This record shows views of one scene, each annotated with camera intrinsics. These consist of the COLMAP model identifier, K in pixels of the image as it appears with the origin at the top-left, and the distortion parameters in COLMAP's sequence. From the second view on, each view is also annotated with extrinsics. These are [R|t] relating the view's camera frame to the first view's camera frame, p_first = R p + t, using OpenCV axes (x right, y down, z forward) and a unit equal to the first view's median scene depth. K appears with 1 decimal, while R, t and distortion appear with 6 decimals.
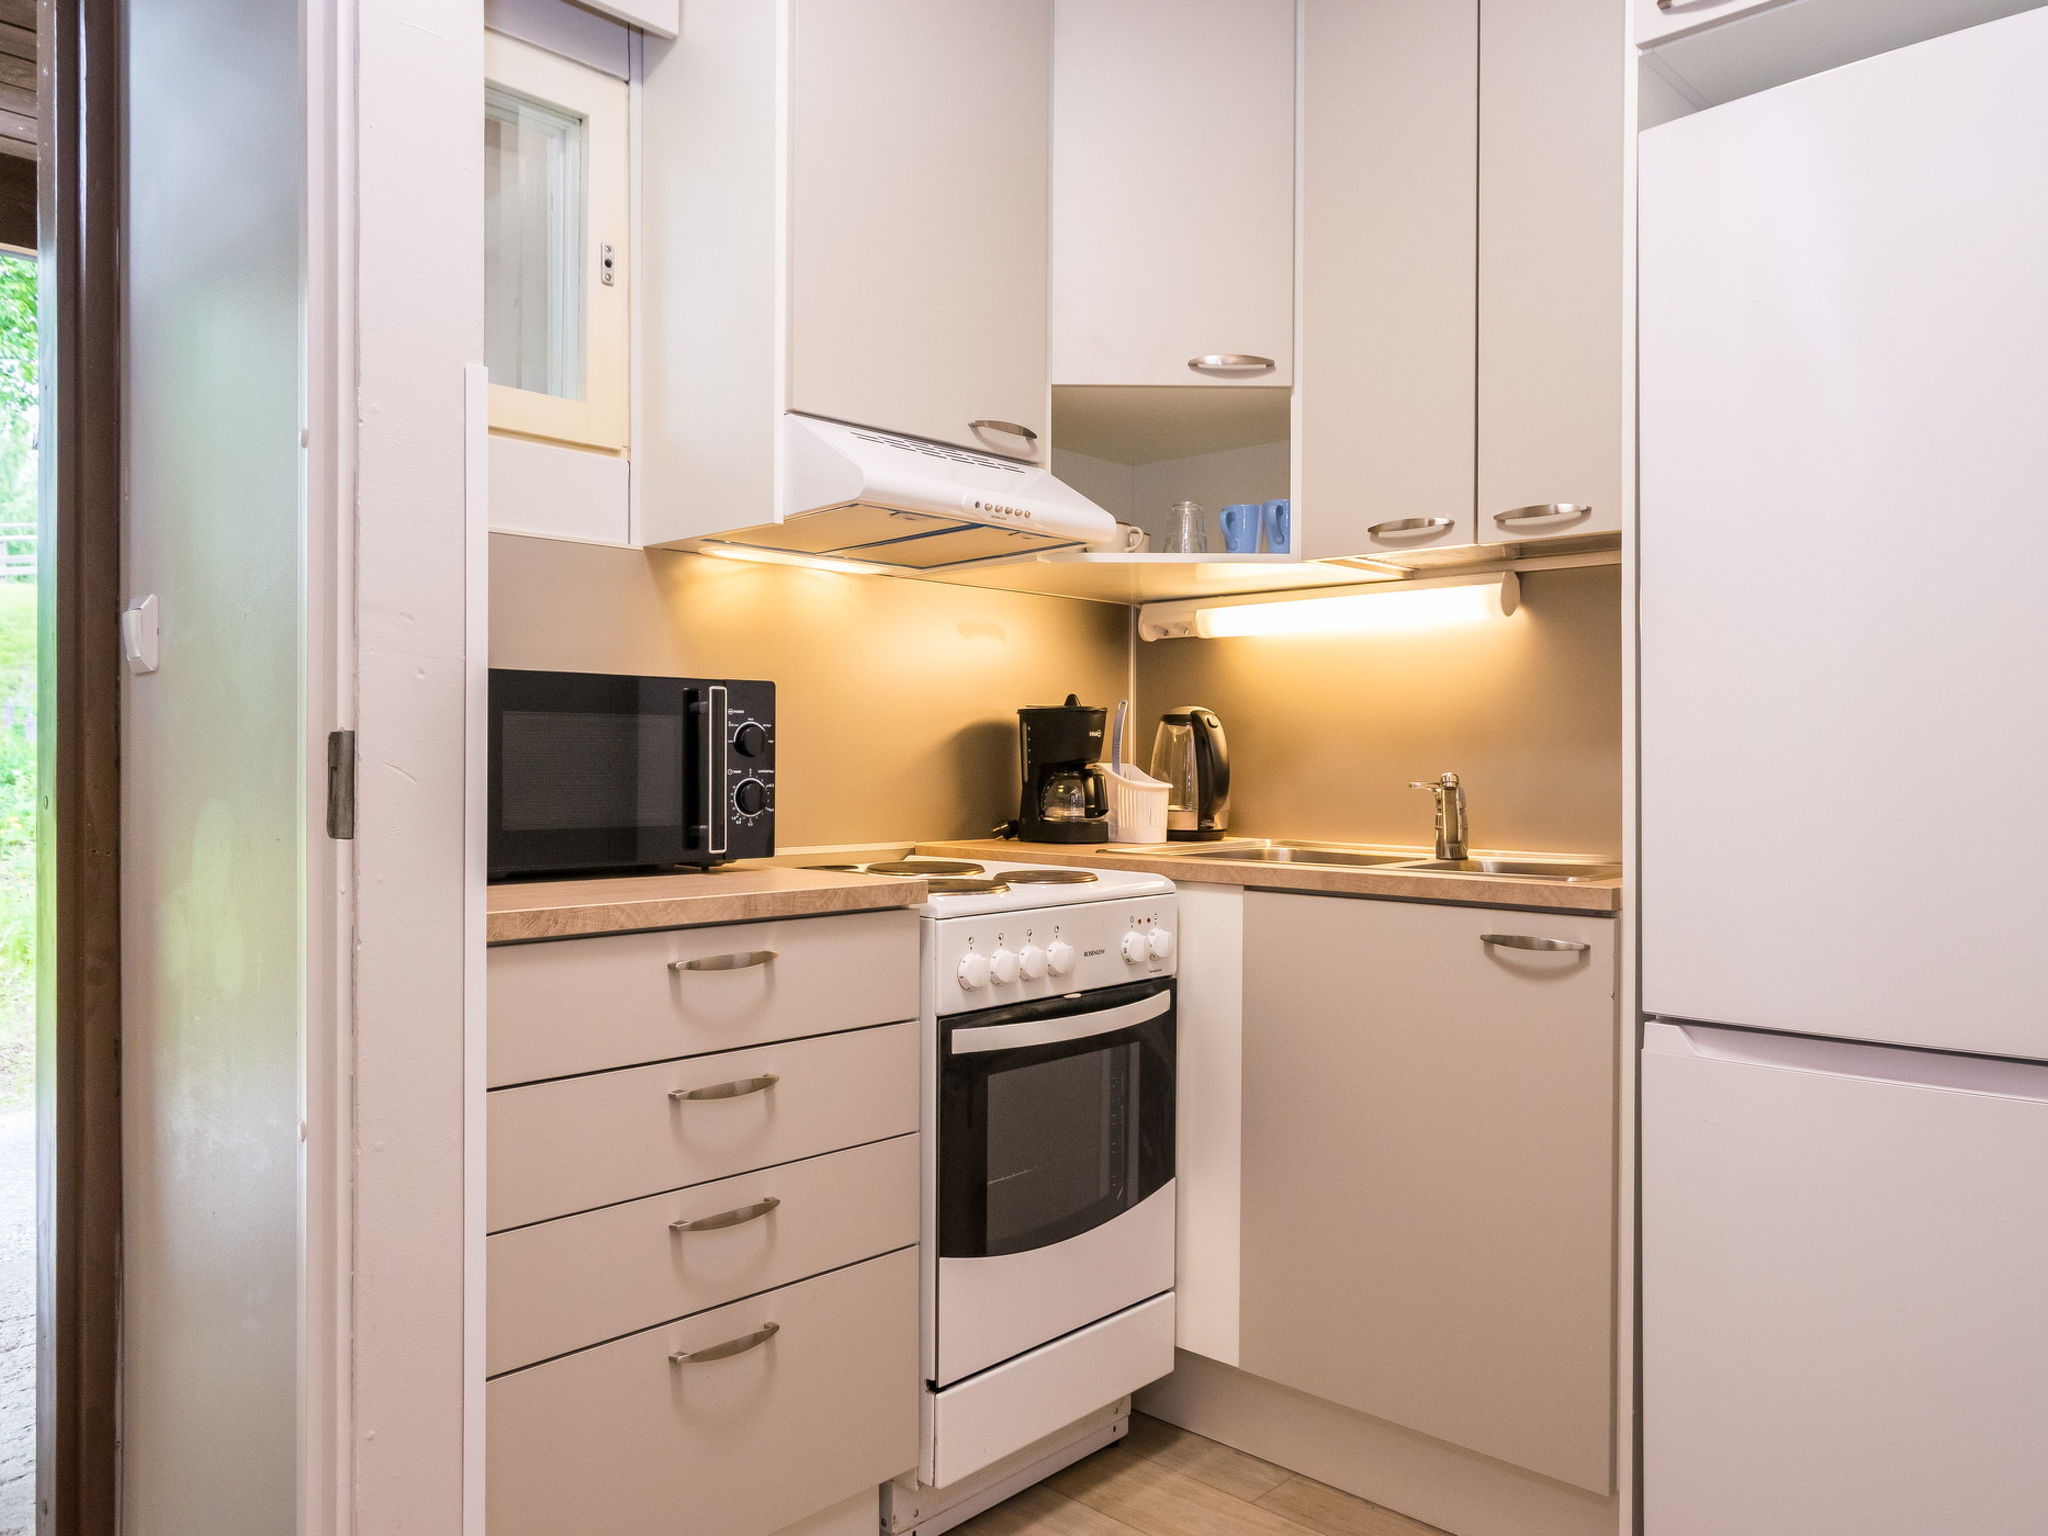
lens RADIAL K [[1446.8, 0, 1025.8], [0, 1446.8, 766.7], [0, 0, 1]] dist [-0.001976, -0.000224]
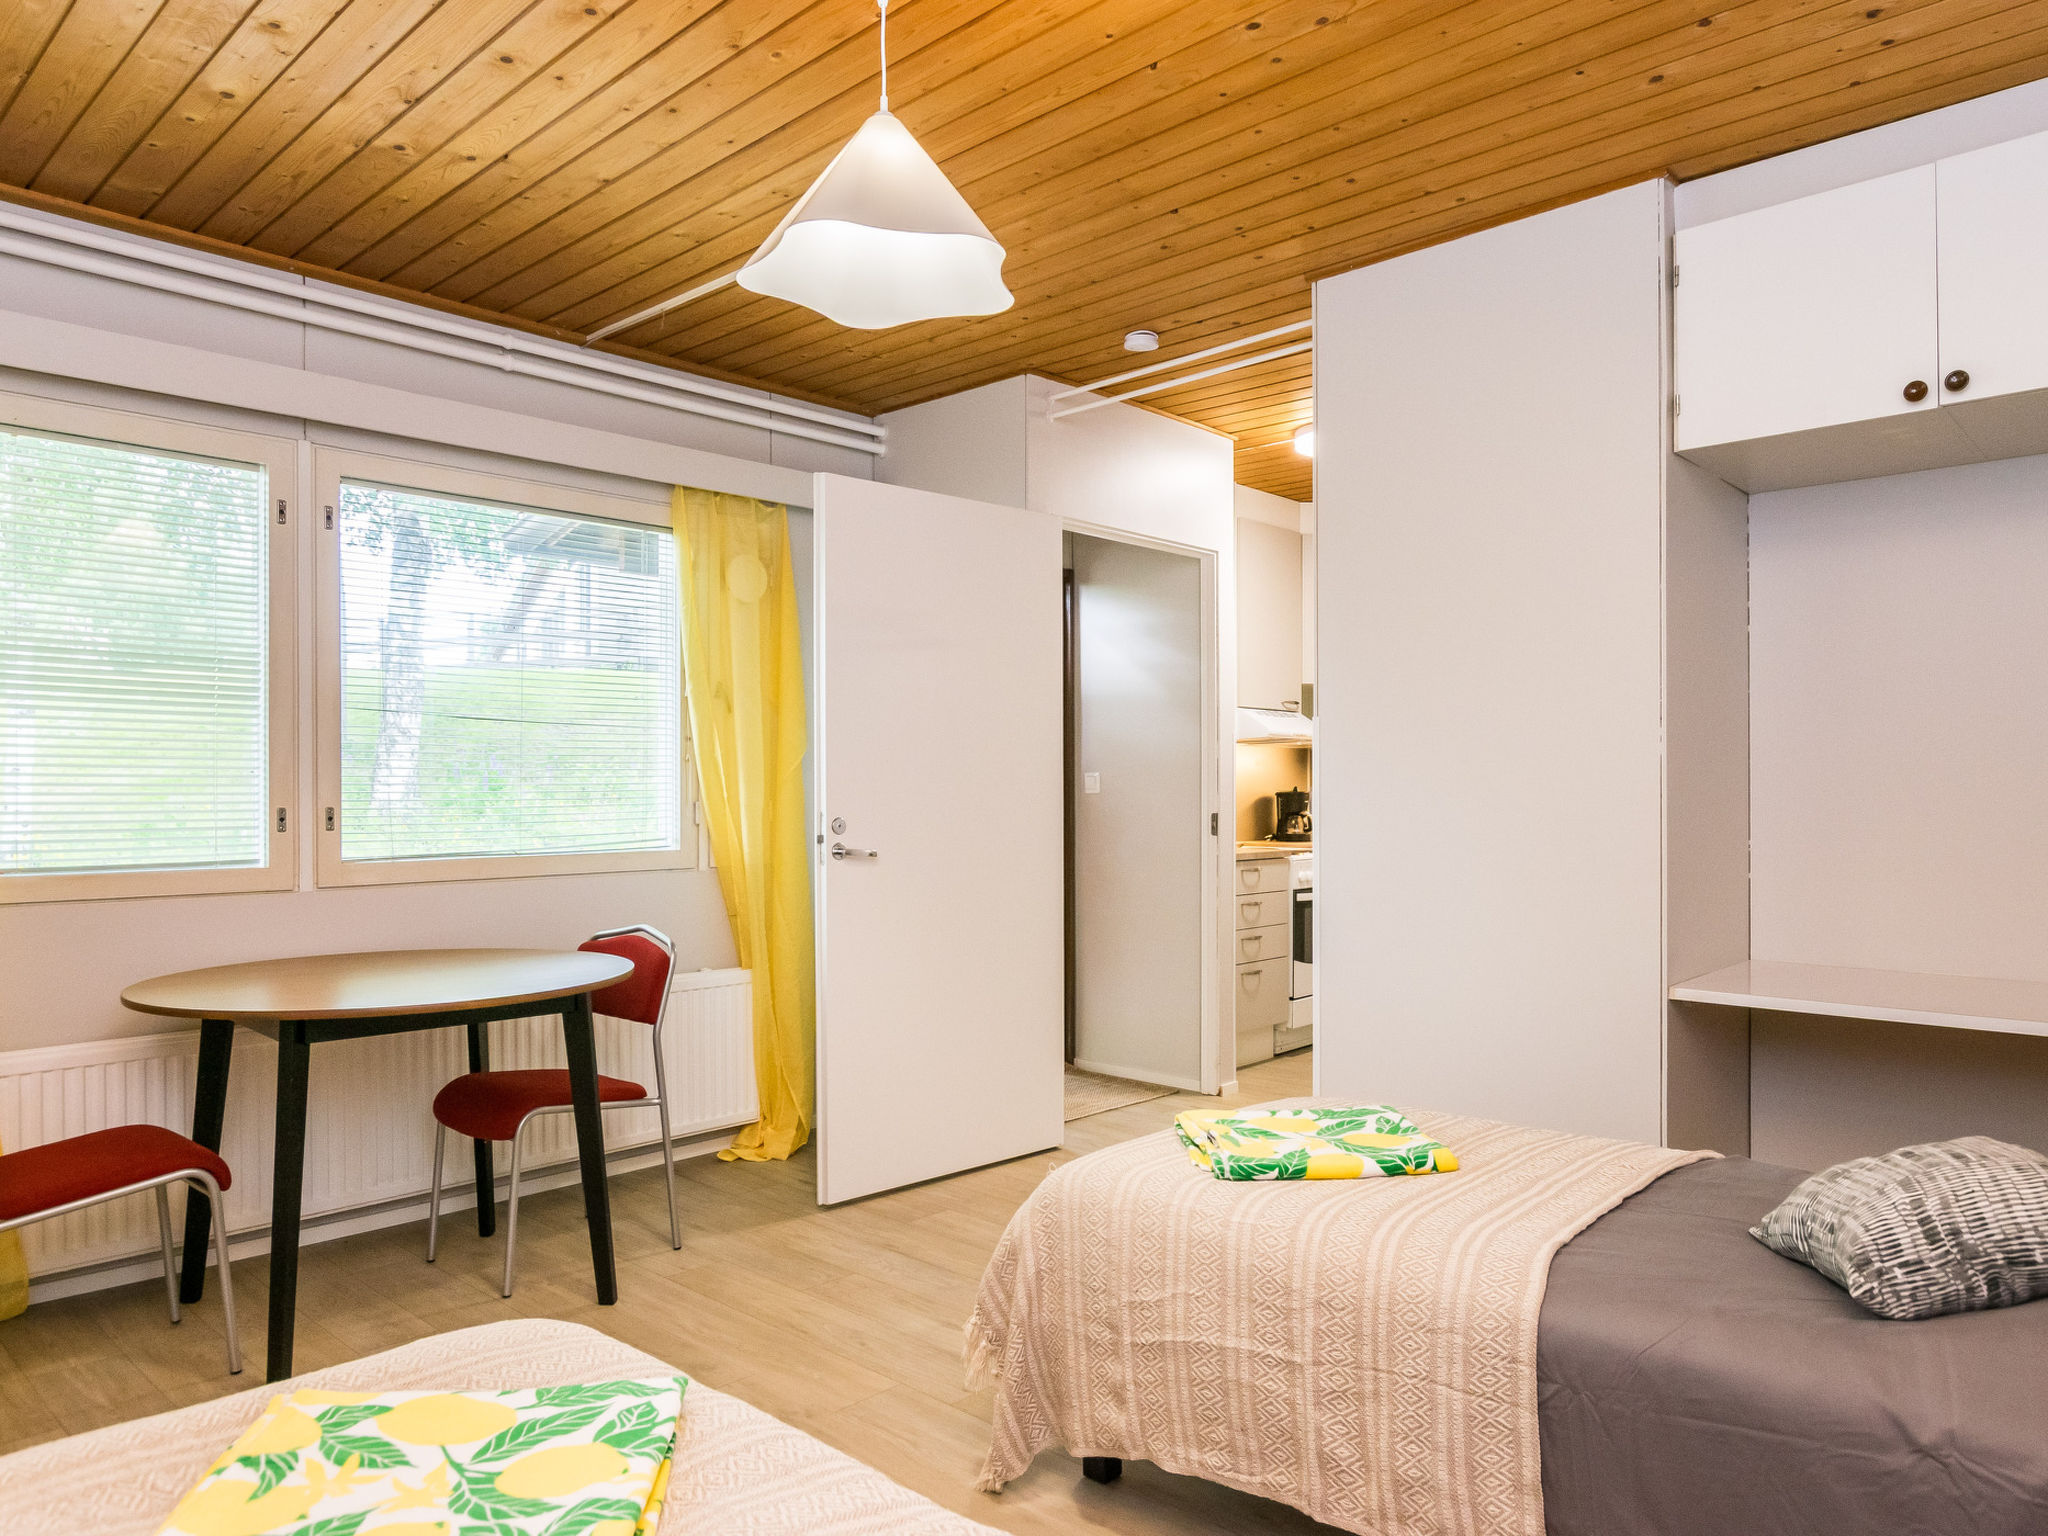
lens RADIAL K [[1337.7, 0, 1022.0], [0, 1337.7, 777.2], [0, 0, 1]] dist [0.001382, 0.000041]
pose [[0.999921, -0.001092, 0.012486, -0.519275], [0.001239, 0.999930, -0.011747, -0.040279], [-0.012472, 0.011762, 0.999853, -1.512763]]
